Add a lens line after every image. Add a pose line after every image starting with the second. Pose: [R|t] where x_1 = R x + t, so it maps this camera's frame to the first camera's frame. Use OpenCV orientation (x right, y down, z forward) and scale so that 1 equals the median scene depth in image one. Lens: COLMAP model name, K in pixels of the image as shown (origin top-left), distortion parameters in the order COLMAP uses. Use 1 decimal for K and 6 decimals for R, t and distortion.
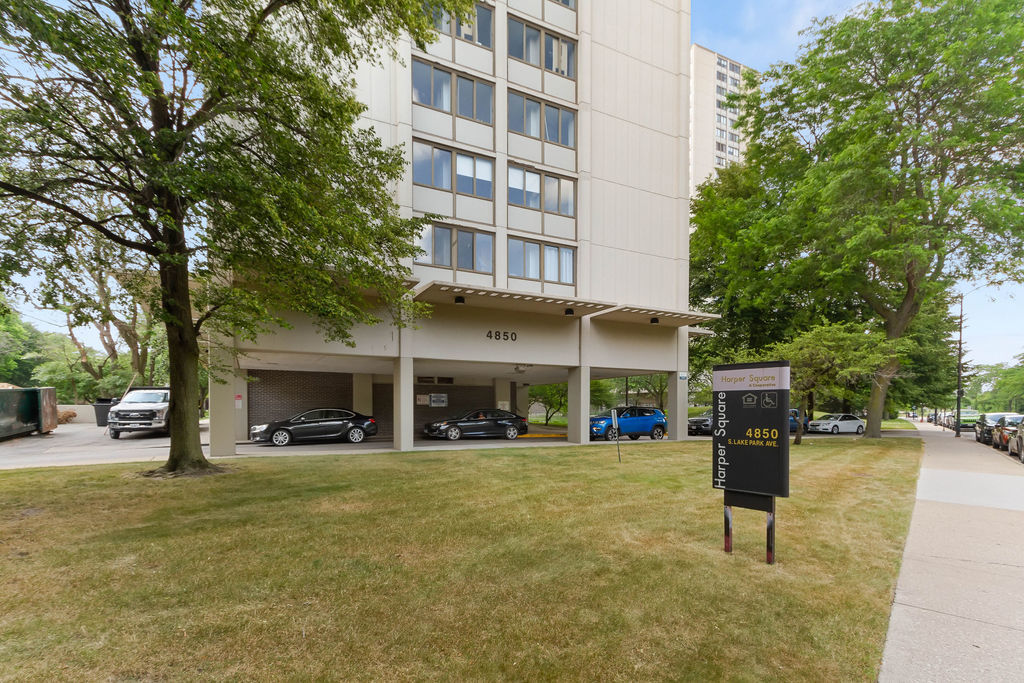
lens RADIAL K [[471.6, 0, 489.8], [0, 471.6, 403.7], [0, 0, 1]] dist [0.017532, -0.004285]
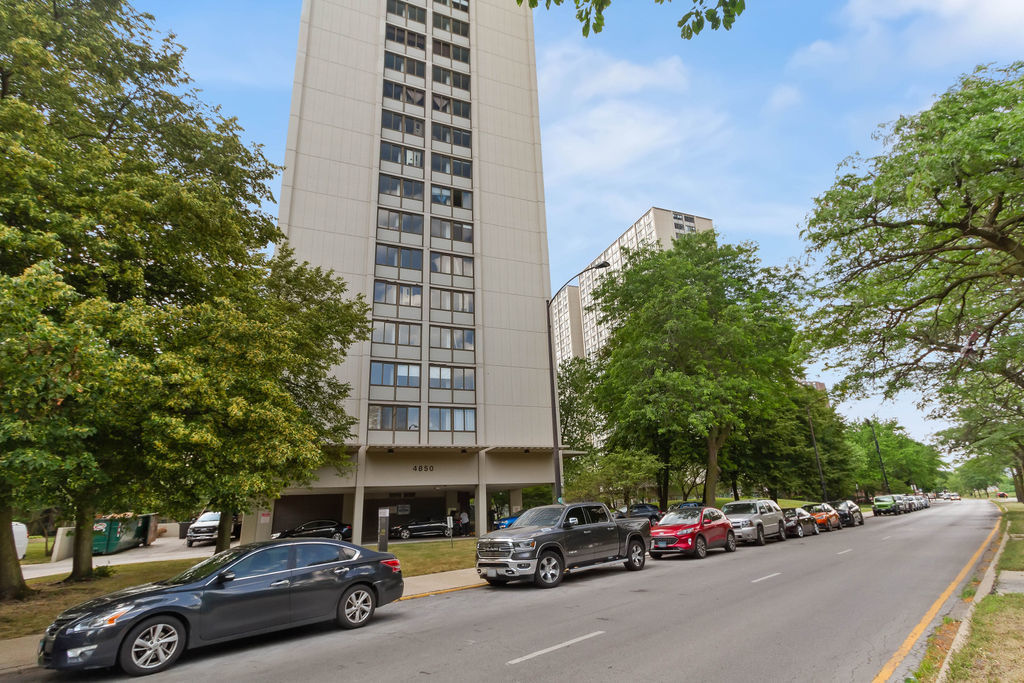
lens RADIAL K [[473.9, 0, 514.2], [0, 473.9, 345.6], [0, 0, 1]] dist [0.004411, 0.000295]
pose [[0.994331, -0.071228, -0.078941, 0.459298], [0.043783, 0.950869, -0.306481, -0.030265], [0.096892, 0.301287, 0.948598, -0.597200]]
